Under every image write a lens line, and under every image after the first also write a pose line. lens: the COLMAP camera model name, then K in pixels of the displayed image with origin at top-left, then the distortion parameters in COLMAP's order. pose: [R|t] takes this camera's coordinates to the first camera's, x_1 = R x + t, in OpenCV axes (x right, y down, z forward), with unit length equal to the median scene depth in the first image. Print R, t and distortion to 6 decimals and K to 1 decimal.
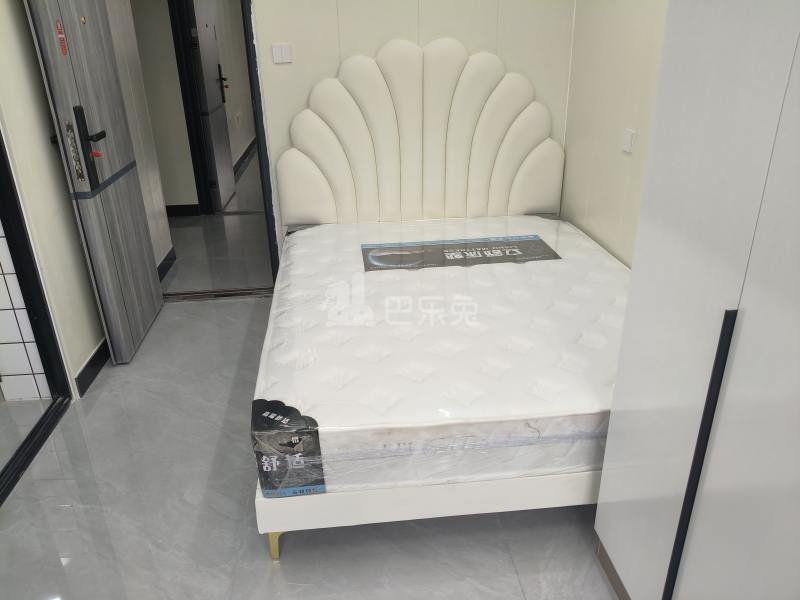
lens RADIAL K [[606.3, 0, 400.0], [0, 606.3, 300.0], [0, 0, 1]] dist [0.032917, -0.101983]
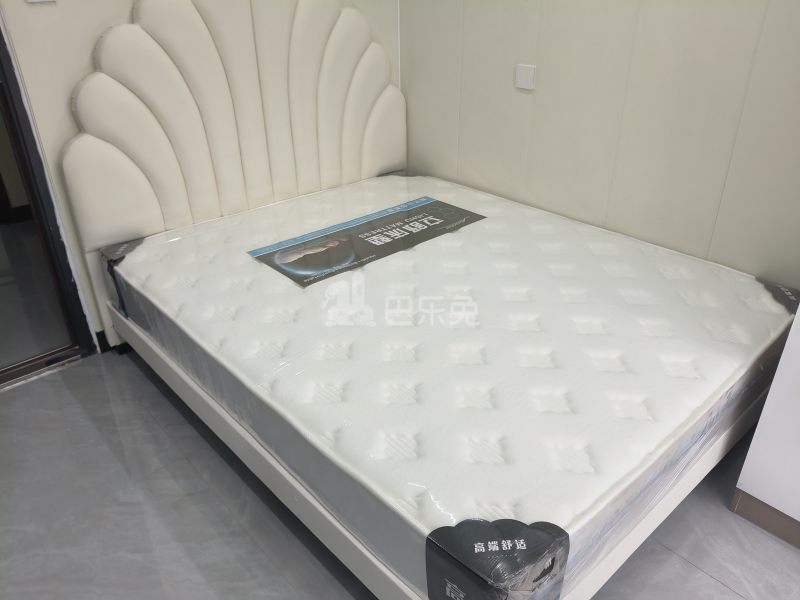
lens RADIAL K [[606.3, 0, 400.0], [0, 606.3, 300.0], [0, 0, 1]] dist [0.032917, -0.101983]
pose [[0.812724, -0.269226, 0.516717, -0.304751], [0.230562, 0.963058, 0.139142, -0.094759], [-0.535089, 0.006051, 0.844774, 0.281025]]
